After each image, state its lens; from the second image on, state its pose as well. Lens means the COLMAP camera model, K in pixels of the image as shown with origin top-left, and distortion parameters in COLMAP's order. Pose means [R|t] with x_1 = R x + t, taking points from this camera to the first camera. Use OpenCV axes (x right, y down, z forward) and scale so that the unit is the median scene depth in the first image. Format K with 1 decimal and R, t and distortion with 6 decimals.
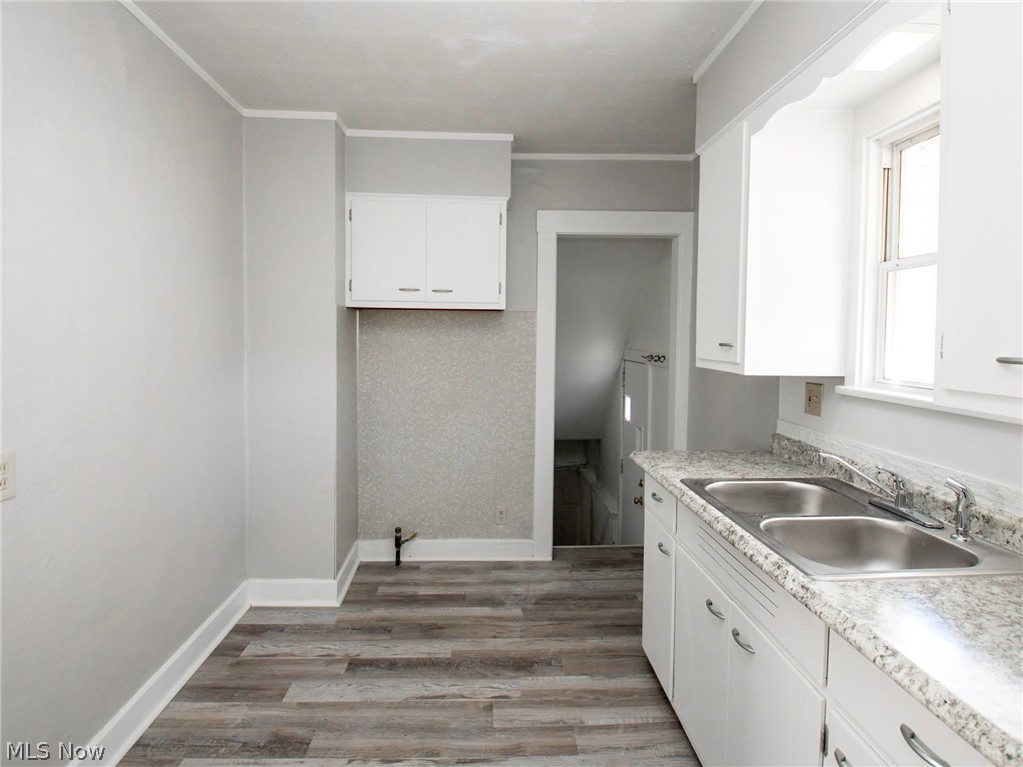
lens RADIAL K [[587.5, 0, 509.2], [0, 587.5, 352.8], [0, 0, 1]] dist [0.055725, -0.061958]
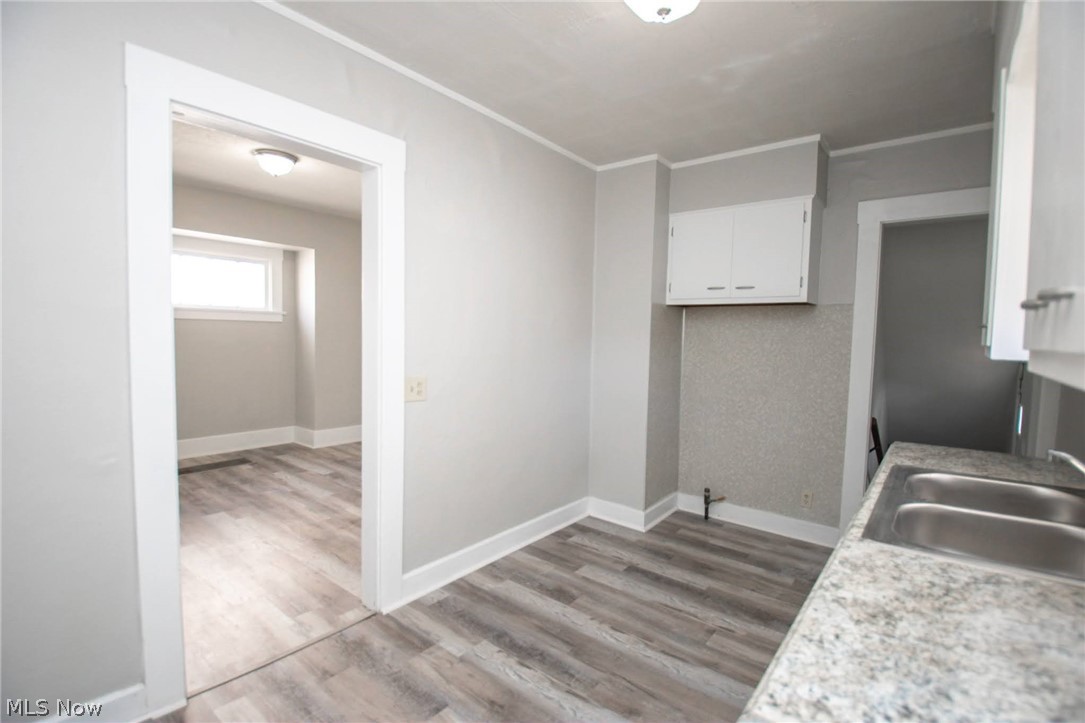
lens RADIAL K [[503.8, 0, 542.5], [0, 503.8, 361.5], [0, 0, 1]] dist [0.048149, -0.045533]
pose [[0.757597, 0.042510, -0.651337, 0.256833], [-0.036015, 0.999079, 0.023315, 0.031283], [0.651729, 0.005795, 0.758430, -0.001147]]
